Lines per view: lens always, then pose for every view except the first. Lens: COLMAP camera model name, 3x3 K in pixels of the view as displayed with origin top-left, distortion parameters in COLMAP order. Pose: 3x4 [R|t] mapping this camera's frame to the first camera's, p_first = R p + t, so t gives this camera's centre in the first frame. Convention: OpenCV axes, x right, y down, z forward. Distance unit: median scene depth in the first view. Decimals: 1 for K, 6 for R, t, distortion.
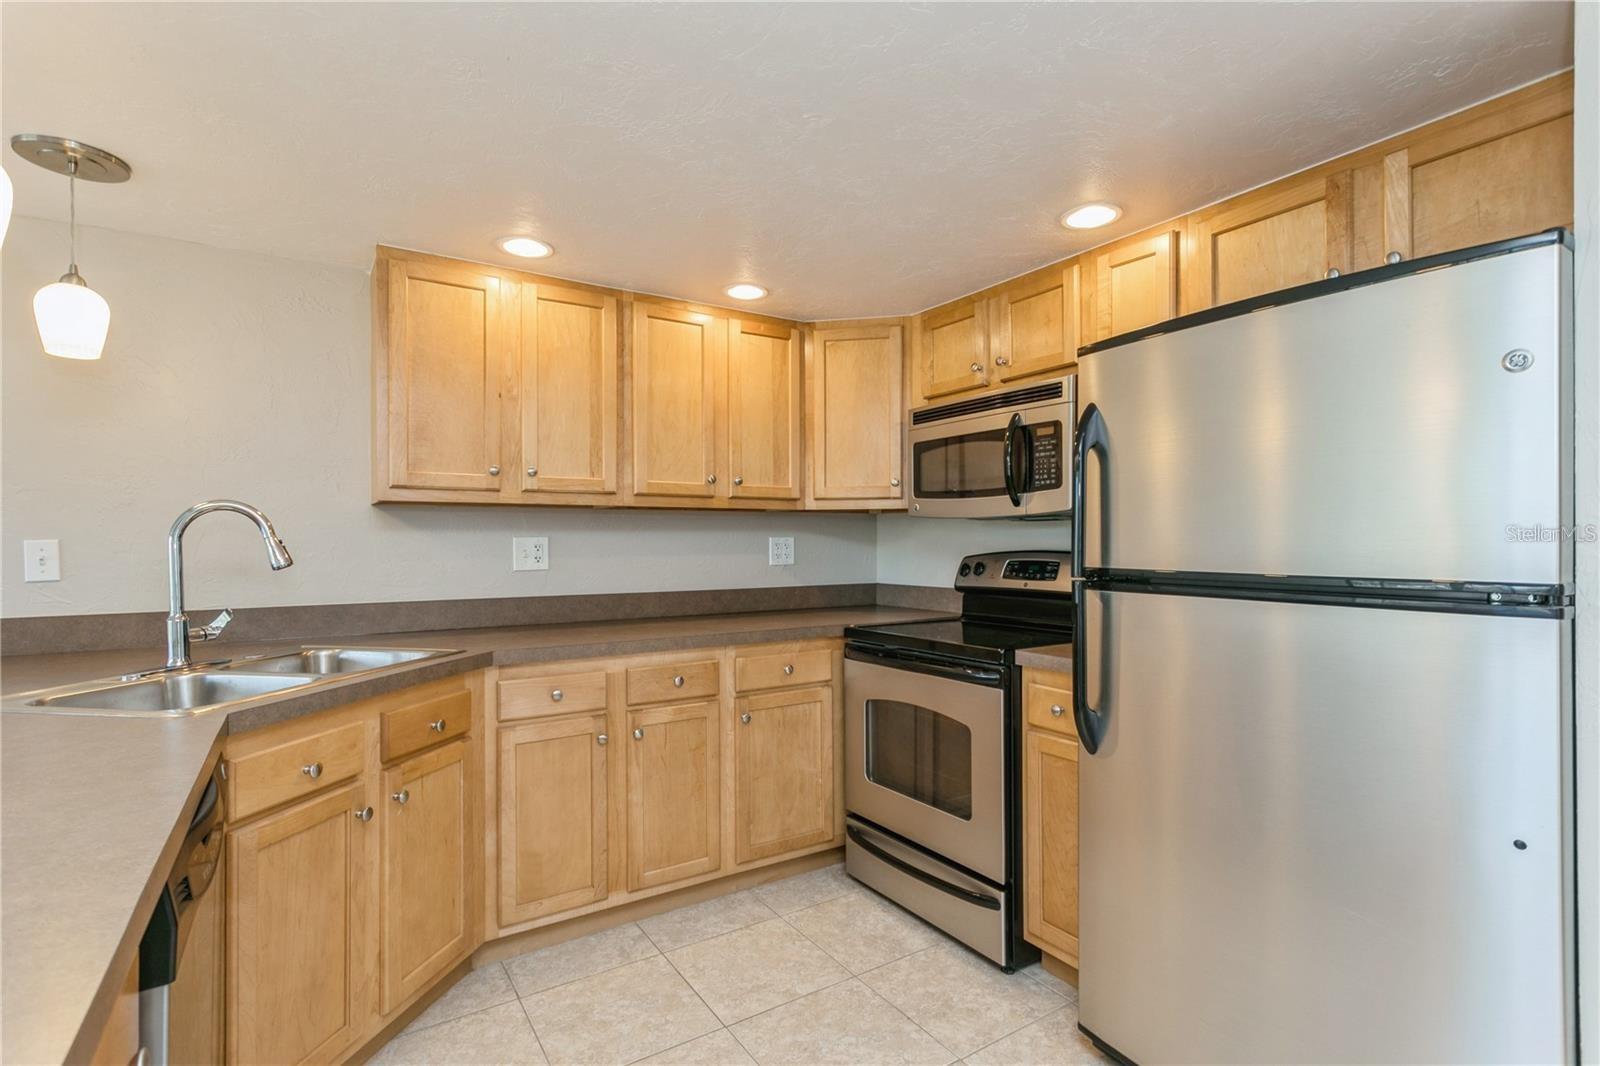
lens RADIAL K [[772.0, 0, 800.1], [0, 772.0, 529.8], [0, 0, 1]] dist [0.011811, 0.000670]
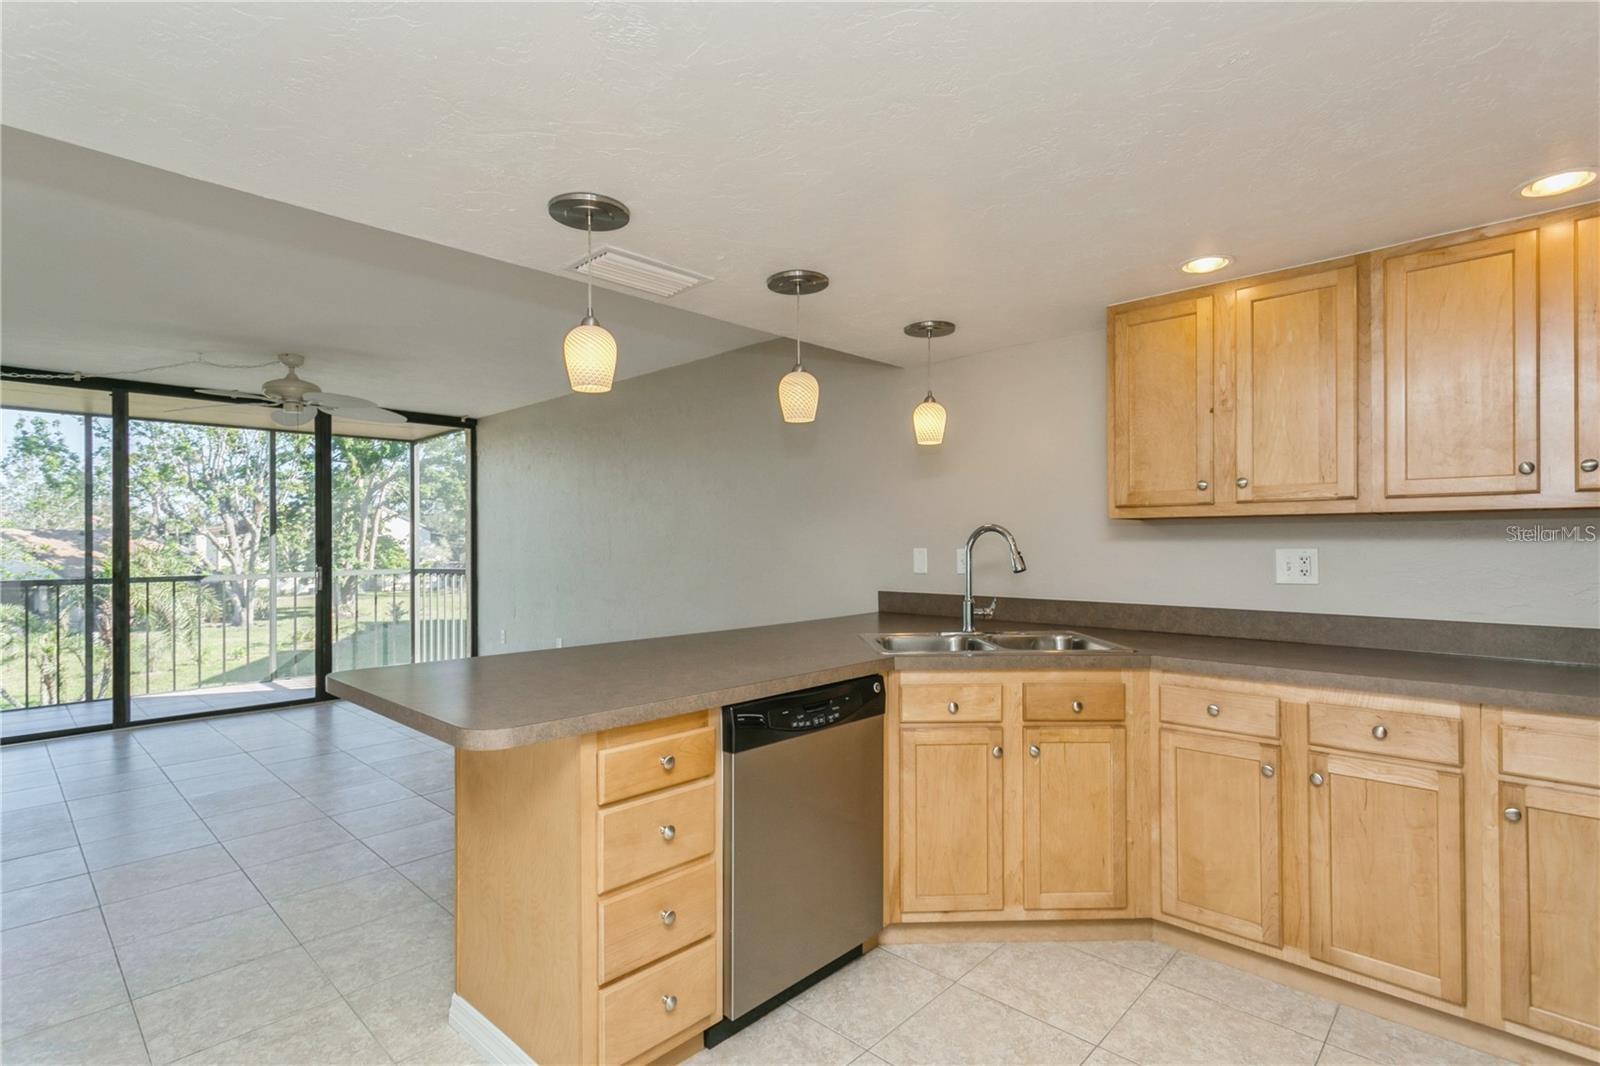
lens RADIAL K [[772.0, 0, 800.1], [0, 772.0, 529.8], [0, 0, 1]] dist [0.011811, 0.000670]
pose [[0.236304, -0.013456, -0.971586, 0.471506], [0.017171, 0.999806, -0.009671, -0.015776], [0.971527, -0.014398, 0.236490, 0.222073]]
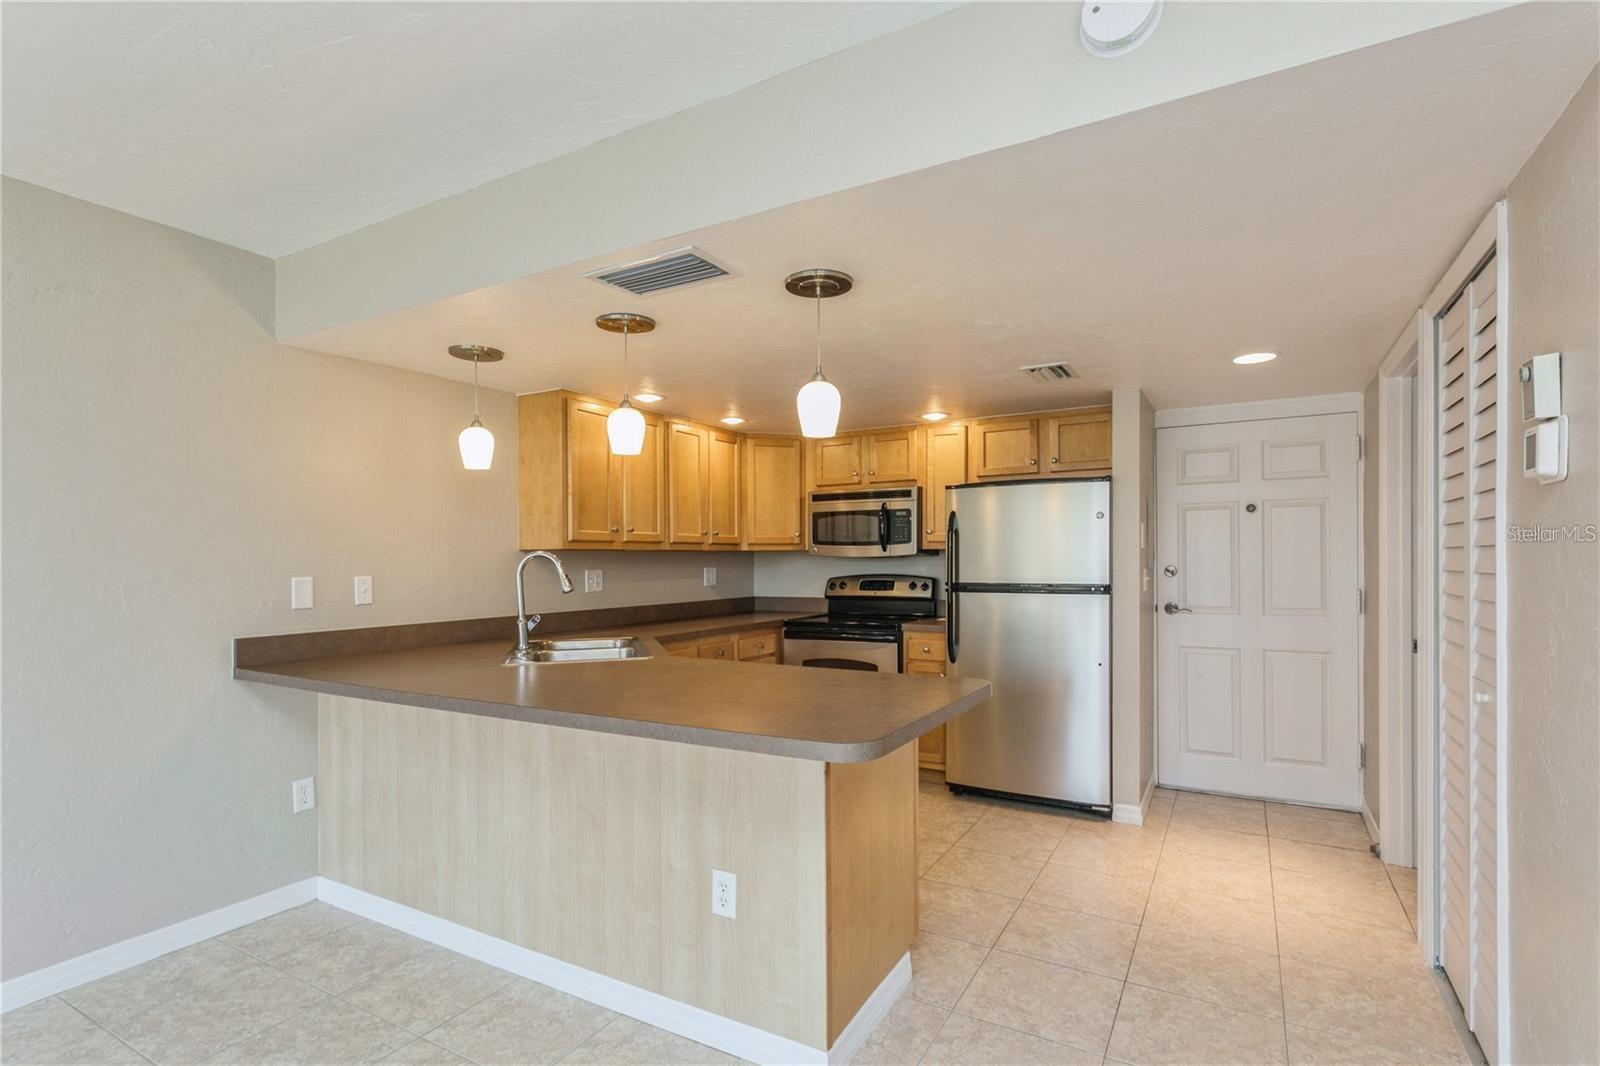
lens RADIAL K [[780.4, 0, 800.3], [0, 780.4, 558.8], [0, 0, 1]] dist [0.000742, 0.000290]
pose [[0.890261, -0.003621, 0.455436, -0.767940], [-0.001558, 0.999938, 0.010996, -0.032485], [-0.455448, -0.010499, 0.890201, -0.607683]]
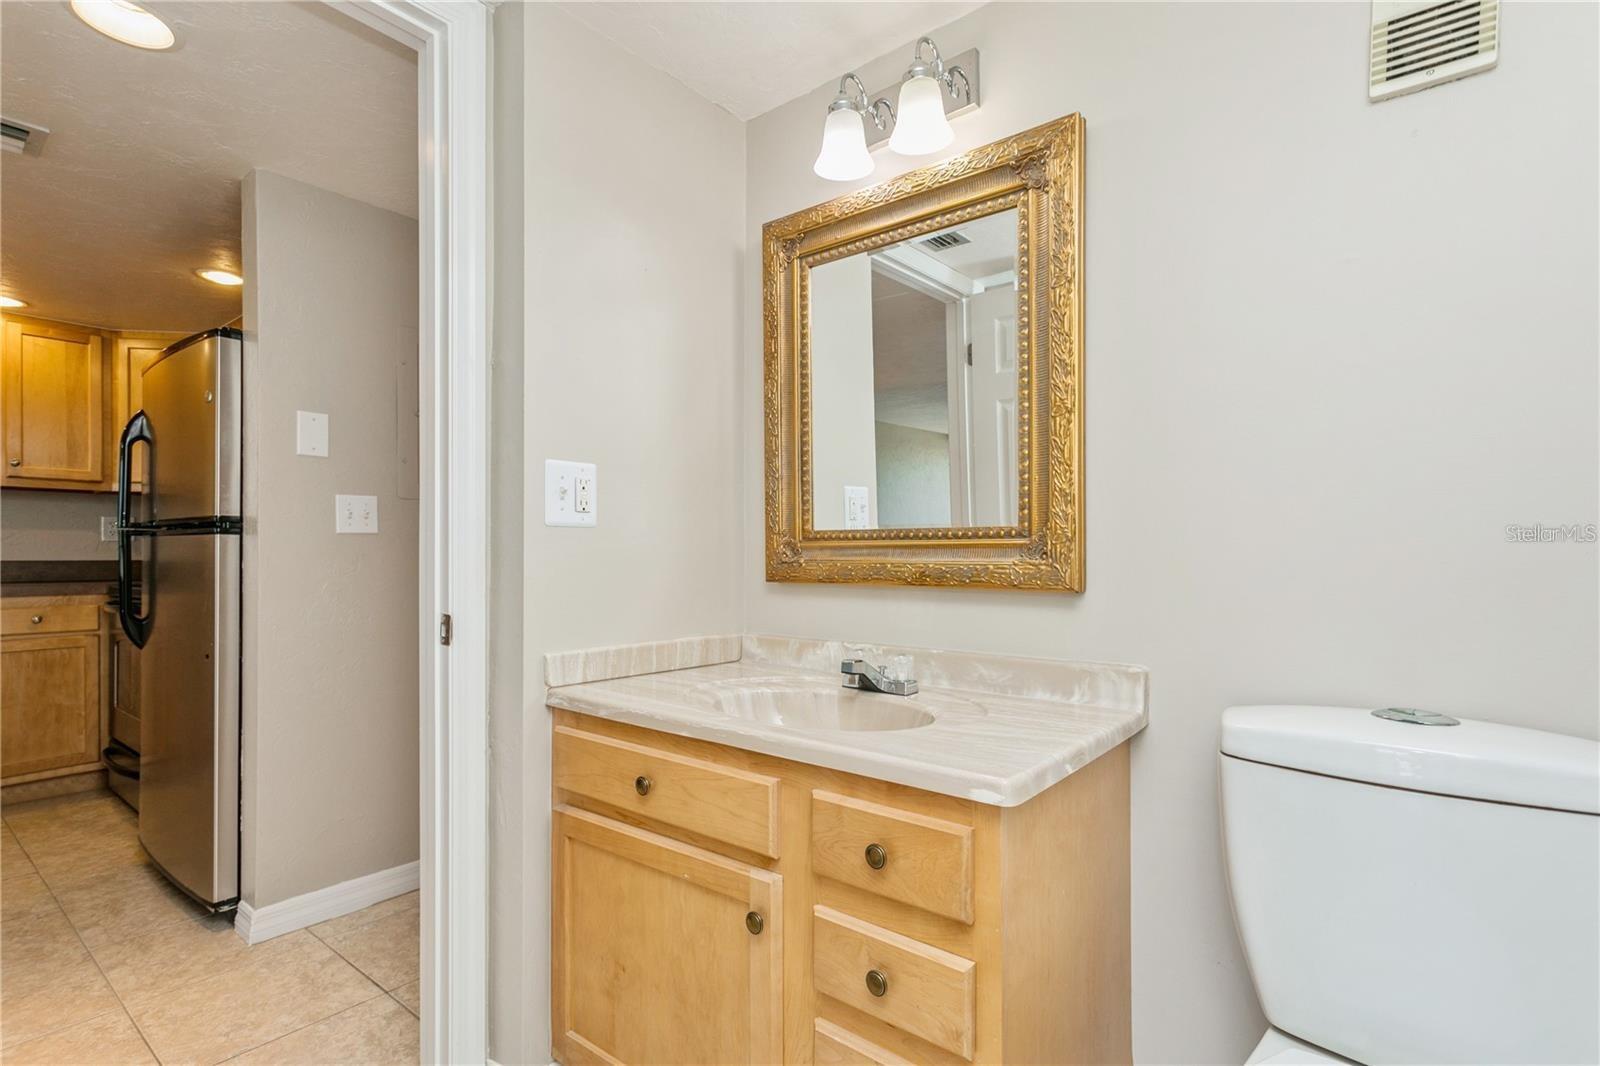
lens RADIAL K [[786.2, 0, 802.3], [0, 786.2, 543.4], [0, 0, 1]] dist [0.001779, 0.000482]
pose [[0.950829, 0.003804, 0.309693, 0.787019], [-0.004725, 0.999986, 0.002225, 0.057624], [-0.309680, -0.003579, 0.950834, -0.571037]]
